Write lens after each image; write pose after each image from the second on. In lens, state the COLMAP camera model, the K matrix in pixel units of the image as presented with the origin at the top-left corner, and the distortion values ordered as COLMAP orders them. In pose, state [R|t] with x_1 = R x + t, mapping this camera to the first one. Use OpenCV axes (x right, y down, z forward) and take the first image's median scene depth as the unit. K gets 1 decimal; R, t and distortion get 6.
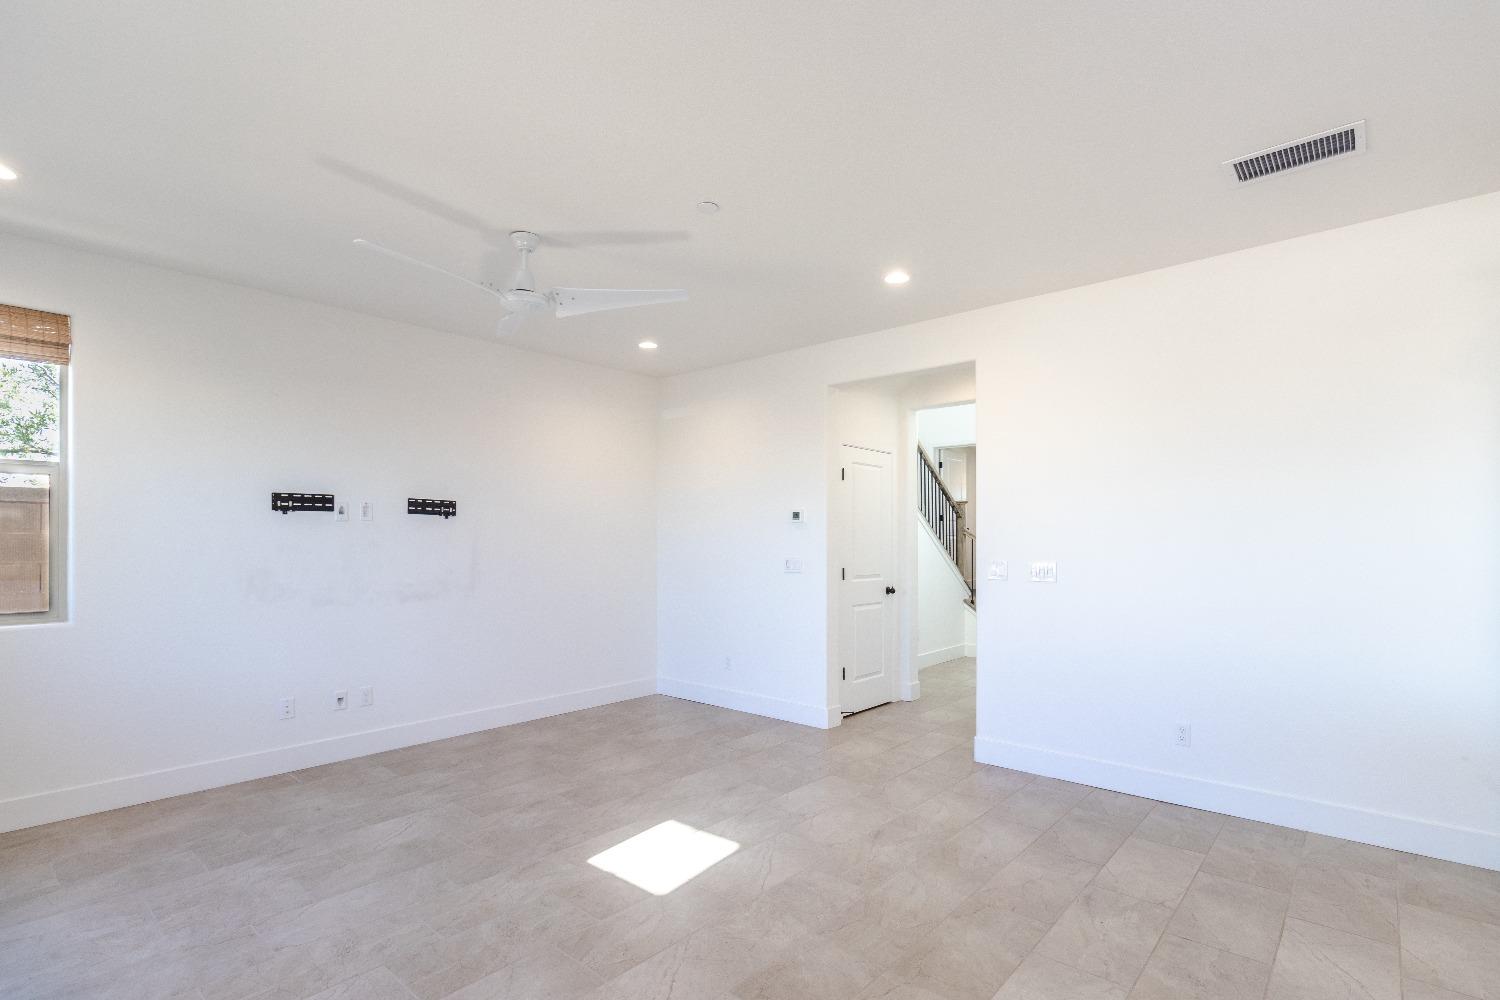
lens RADIAL K [[713.1, 0, 752.4], [0, 713.1, 531.9], [0, 0, 1]] dist [0.002738, 0.000360]
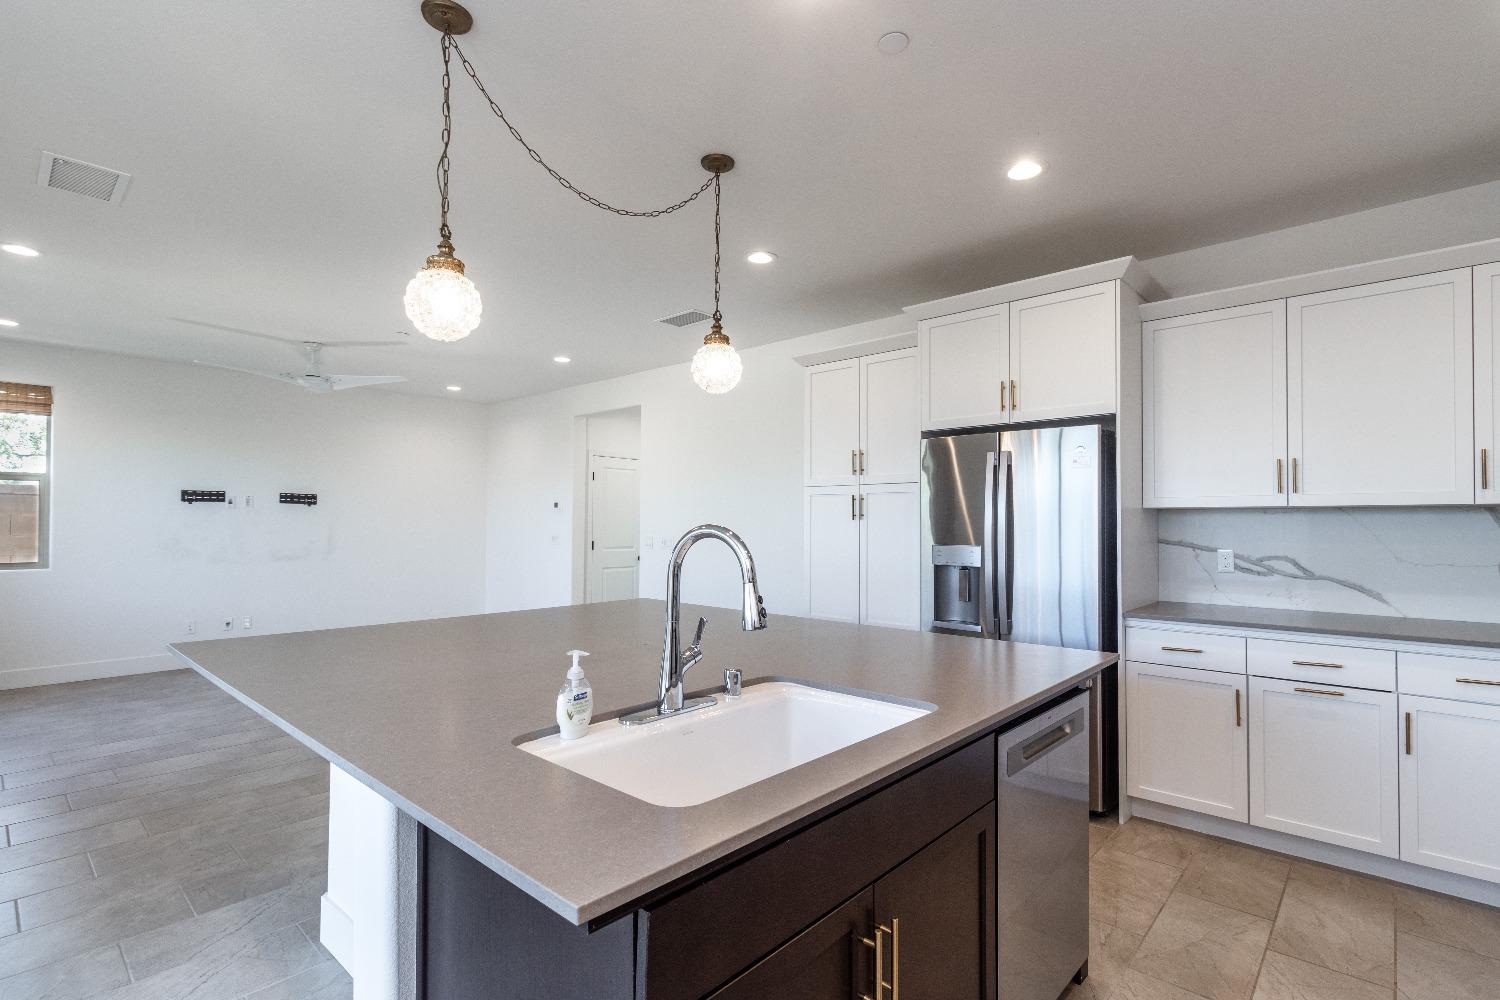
lens RADIAL K [[704.6, 0, 761.2], [0, 704.6, 508.2], [0, 0, 1]] dist [0.000962, 0.001106]
pose [[0.999913, 0.004254, -0.012485, 0.616349], [-0.004342, 0.999966, -0.007018, -0.009360], [0.012455, 0.007071, 0.999897, -0.535501]]
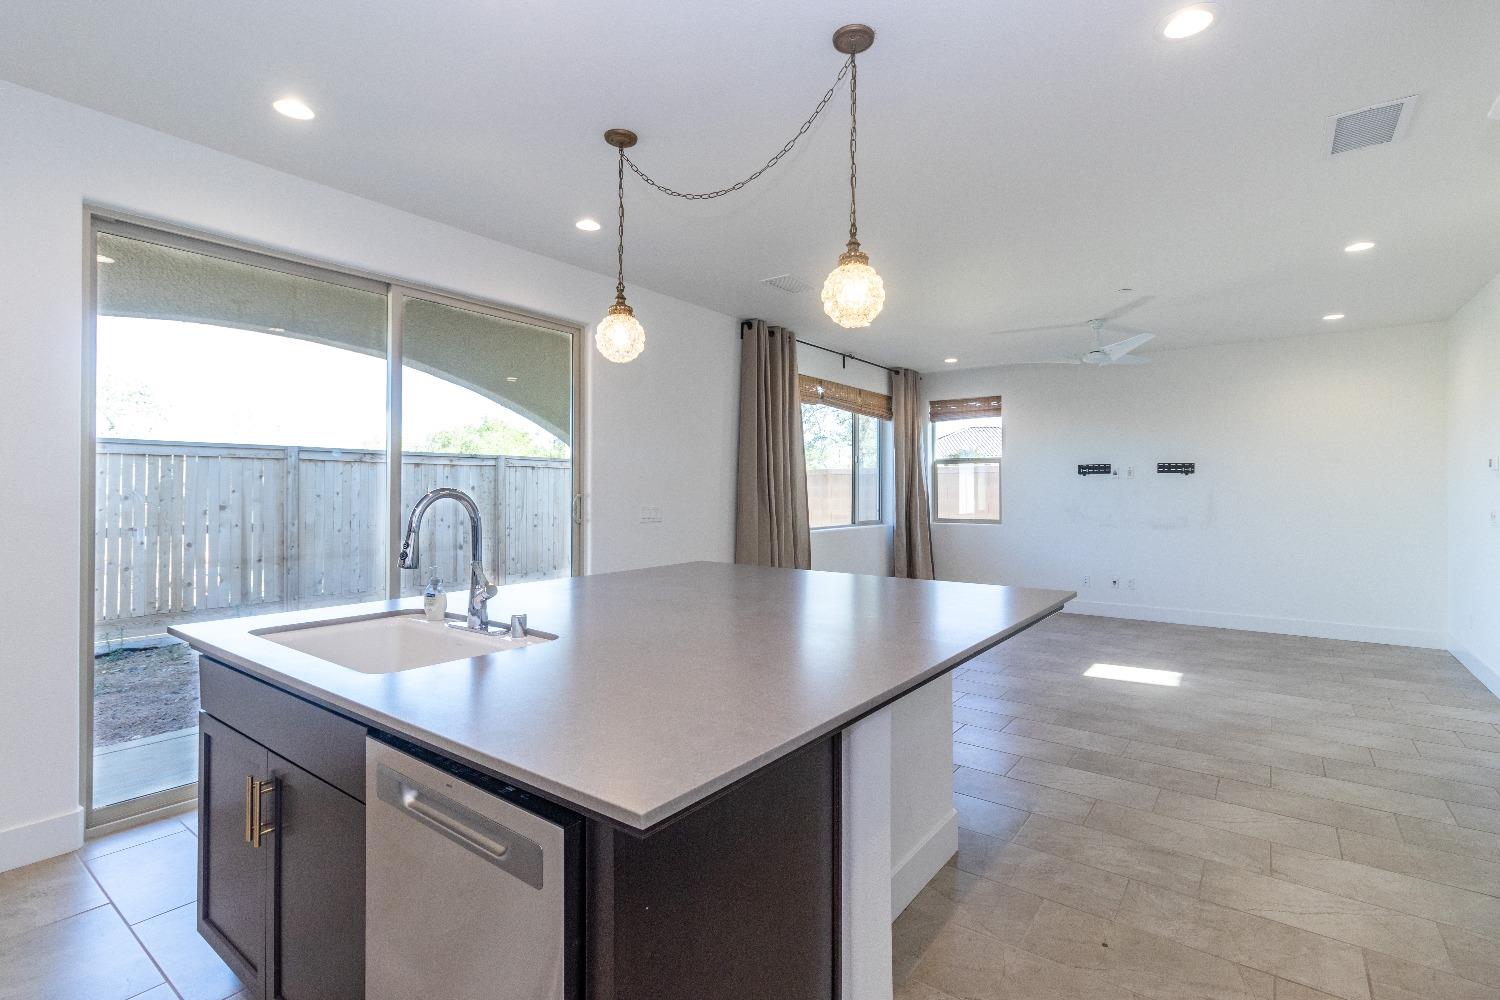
lens RADIAL K [[699.6, 0, 765.0], [0, 699.6, 488.0], [0, 0, 1]] dist [-0.000701, -0.000100]
pose [[0.084619, -0.000925, -0.996413, 1.072989], [0.014996, 0.999887, 0.000345, -0.006613], [0.996301, -0.014972, 0.084623, 0.011859]]
